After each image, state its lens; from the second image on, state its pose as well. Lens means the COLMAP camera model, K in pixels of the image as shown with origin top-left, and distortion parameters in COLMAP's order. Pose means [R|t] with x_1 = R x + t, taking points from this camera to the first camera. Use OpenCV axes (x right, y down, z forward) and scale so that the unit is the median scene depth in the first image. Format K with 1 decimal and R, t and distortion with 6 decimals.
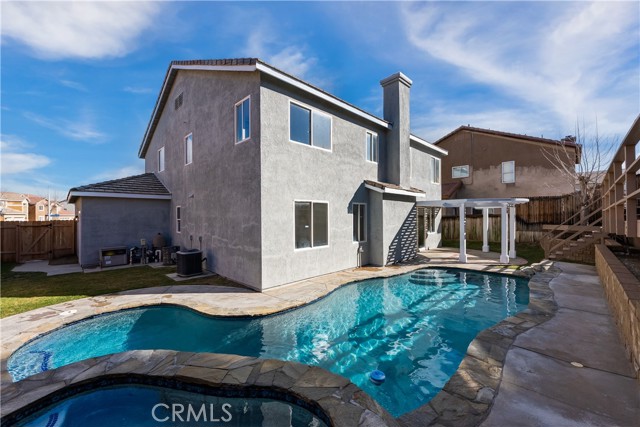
lens RADIAL K [[257.6, 0, 324.1], [0, 257.6, 216.0], [0, 0, 1]] dist [-0.000944, -0.000748]
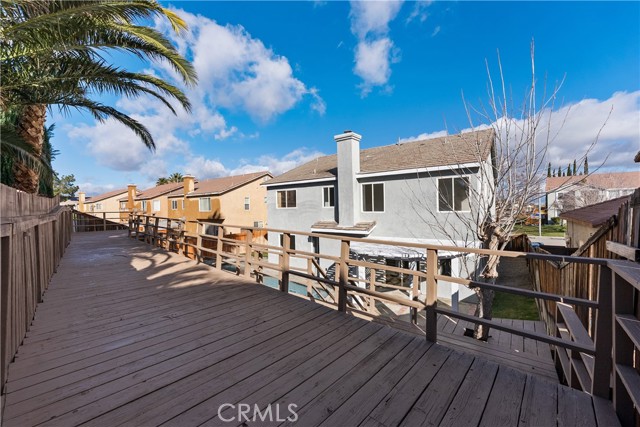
lens RADIAL K [[257.6, 0, 320.8], [0, 257.6, 209.7], [0, 0, 1]] dist [-0.000944, -0.000748]
pose [[0.134293, 0.007209, -0.990915, 1.657021], [0.015413, 0.999837, 0.009363, -0.218950], [0.990822, -0.016531, 0.134160, 0.805675]]
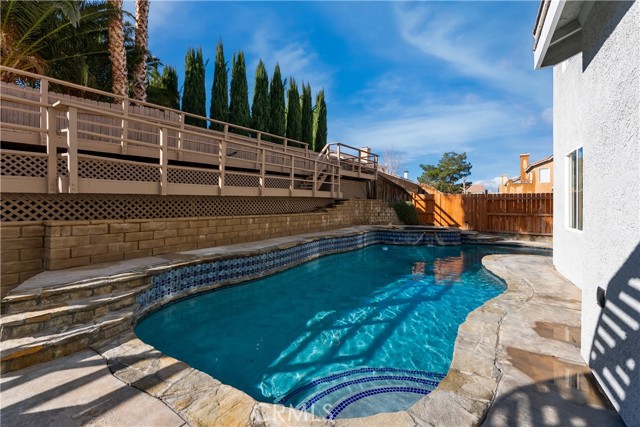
lens RADIAL K [[257.6, 0, 322.4], [0, 257.6, 203.9], [0, 0, 1]] dist [-0.000944, -0.000748]
pose [[-0.979038, -0.009560, -0.203453, 0.499831], [-0.009028, 0.999953, -0.003539, 0.058276], [0.203477, -0.001628, -0.979078, 1.165541]]
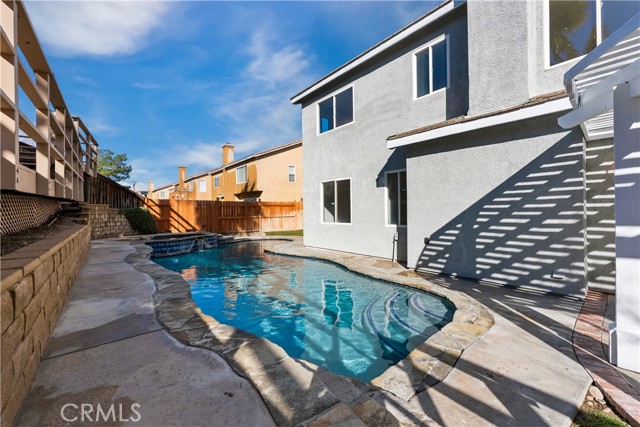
lens RADIAL K [[257.6, 0, 319.1], [0, 257.6, 213.7], [0, 0, 1]] dist [-0.000944, -0.000748]
pose [[-0.108292, 0.011827, -0.994049, 0.840224], [0.005313, 0.999922, 0.011318, 0.058079], [0.994105, -0.004056, -0.108346, 0.851027]]
